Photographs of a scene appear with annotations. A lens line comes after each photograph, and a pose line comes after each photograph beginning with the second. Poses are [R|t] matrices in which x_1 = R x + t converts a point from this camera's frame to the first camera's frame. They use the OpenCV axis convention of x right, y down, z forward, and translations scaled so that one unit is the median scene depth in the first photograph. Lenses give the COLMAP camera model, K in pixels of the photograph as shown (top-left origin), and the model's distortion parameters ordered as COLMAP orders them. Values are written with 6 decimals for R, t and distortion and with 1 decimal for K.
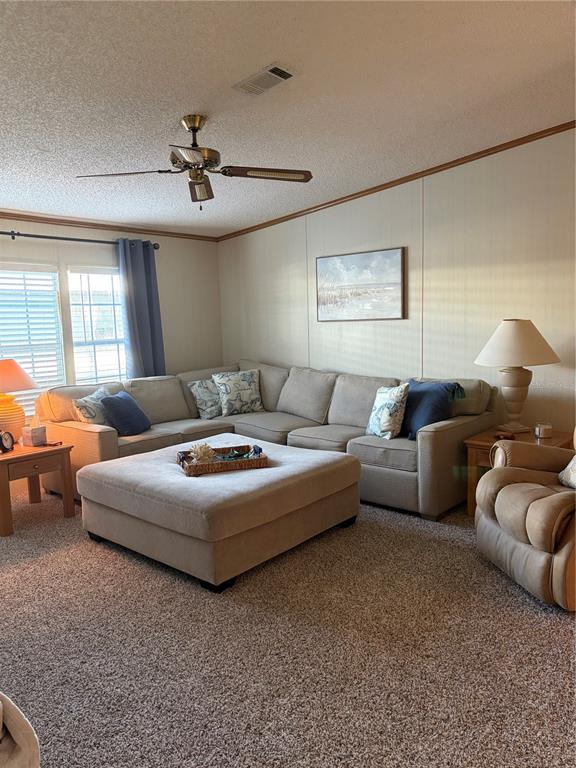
lens RADIAL K [[571.2, 0, 288.0], [0, 571.2, 384.0], [0, 0, 1]] dist [0.062109, -0.070126]
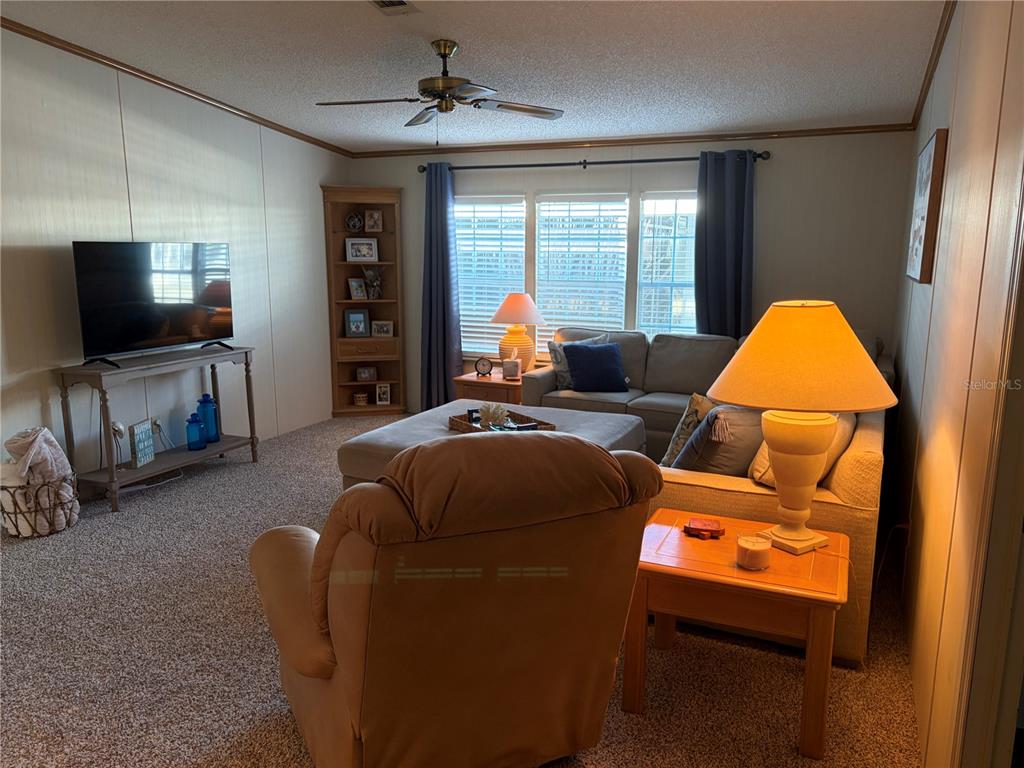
lens RADIAL K [[761.7, 0, 512.0], [0, 761.7, 384.0], [0, 0, 1]] dist [0.062109, -0.070126]
pose [[0.282568, 0.205344, -0.937011, 0.721248], [-0.130215, 0.975988, 0.174617, -0.100245], [0.950368, 0.072671, 0.302522, 0.491169]]
